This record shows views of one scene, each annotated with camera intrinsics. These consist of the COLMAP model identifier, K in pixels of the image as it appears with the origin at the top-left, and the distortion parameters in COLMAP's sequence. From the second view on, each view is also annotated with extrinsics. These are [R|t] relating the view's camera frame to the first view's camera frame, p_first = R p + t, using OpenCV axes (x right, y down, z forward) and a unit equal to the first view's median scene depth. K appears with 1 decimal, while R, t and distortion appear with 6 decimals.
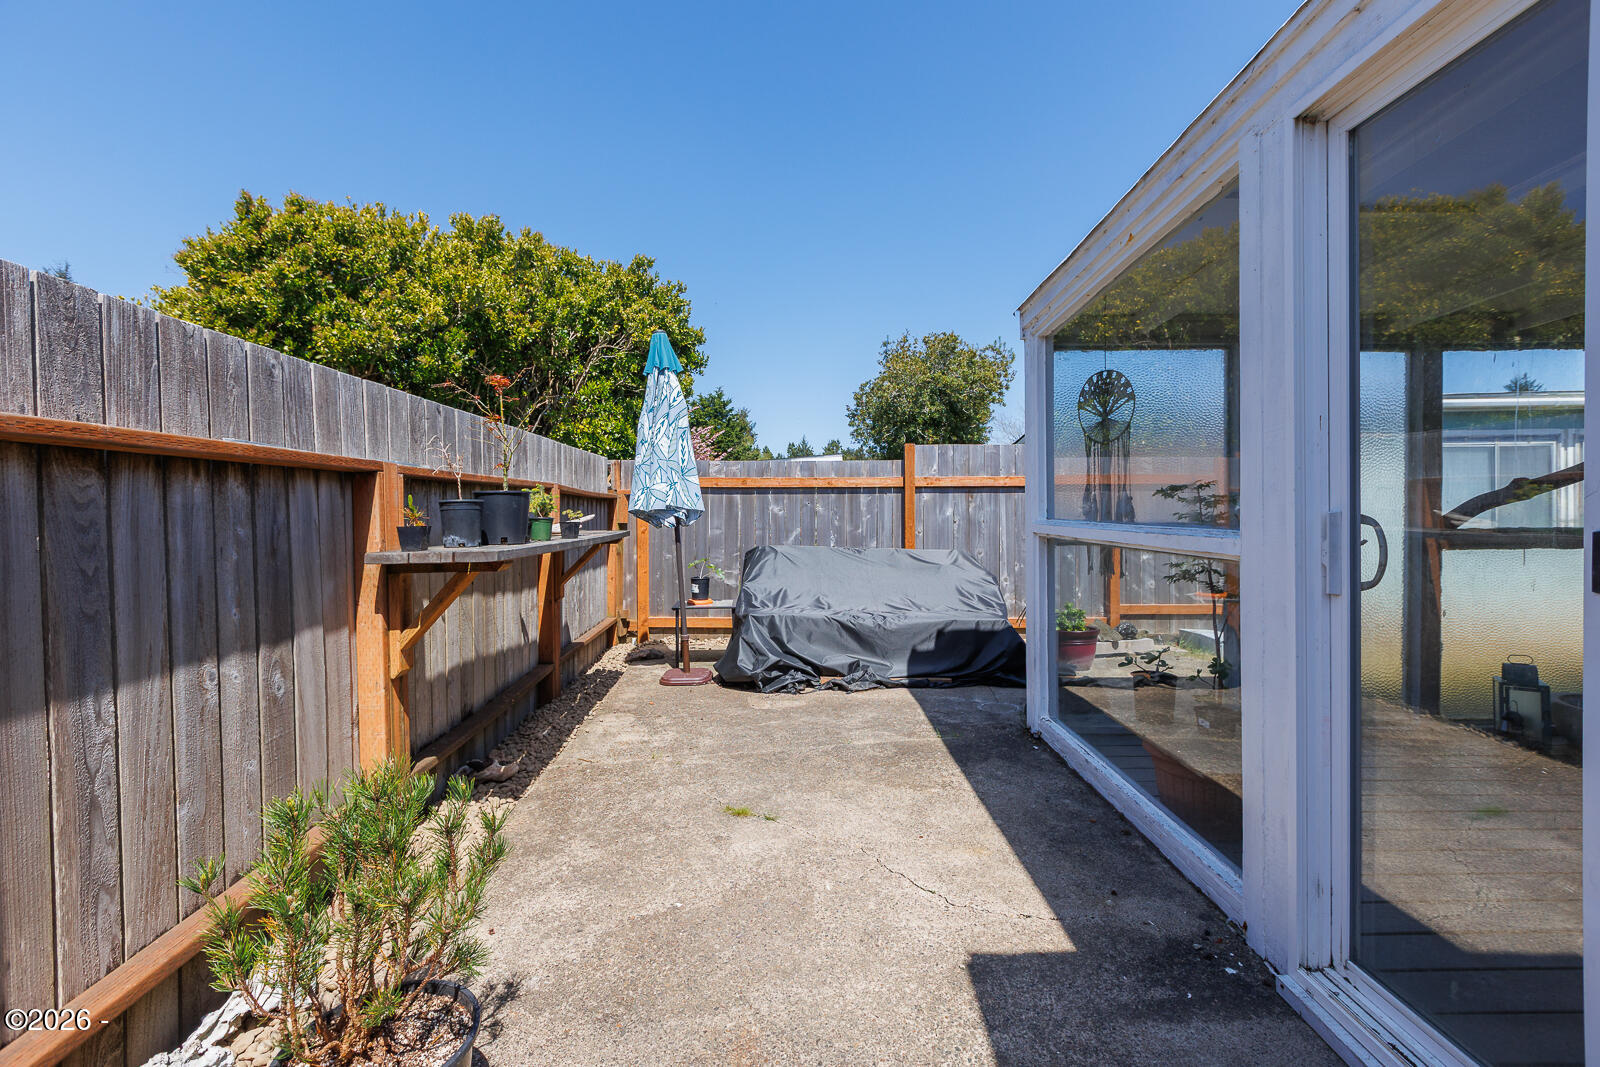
lens RADIAL K [[733.1, 0, 802.8], [0, 733.1, 529.6], [0, 0, 1]] dist [0.003365, 0.000824]
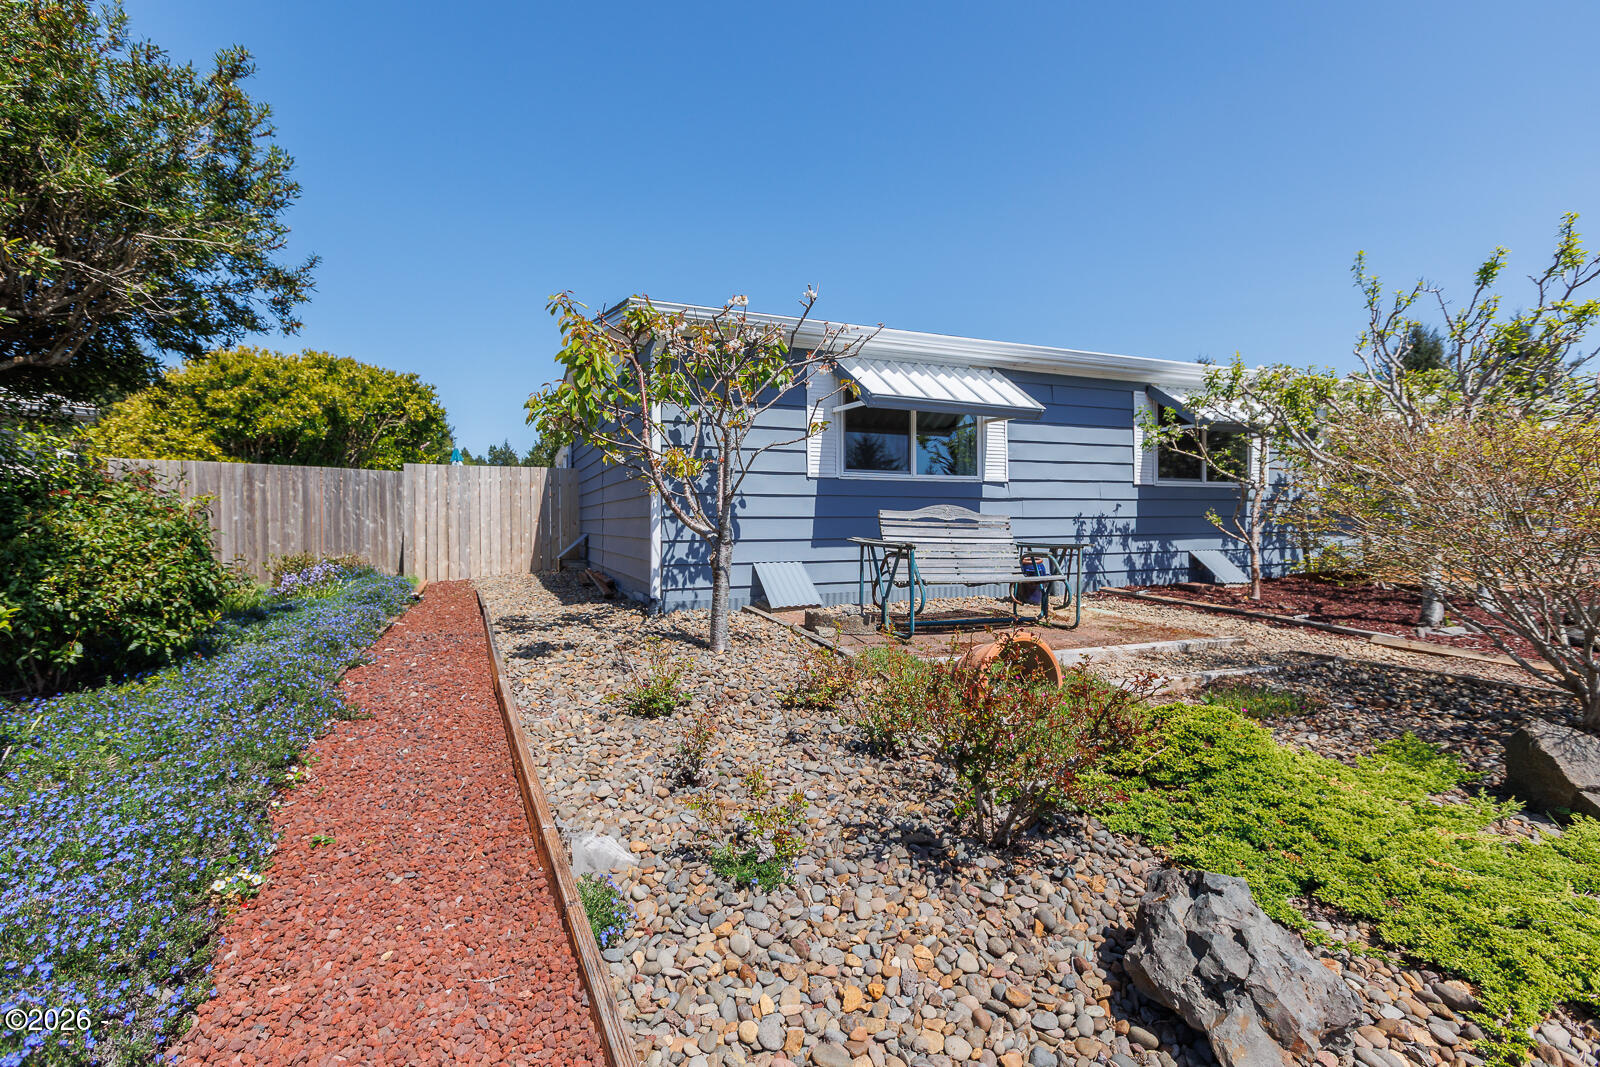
lens RADIAL K [[733.1, 0, 800.6], [0, 733.1, 527.1], [0, 0, 1]] dist [0.003365, 0.000824]
pose [[0.927811, -0.003904, 0.373029, 0.004519], [0.007618, 0.999935, -0.008482, 0.063600], [-0.372972, 0.010711, 0.927781, -1.345514]]
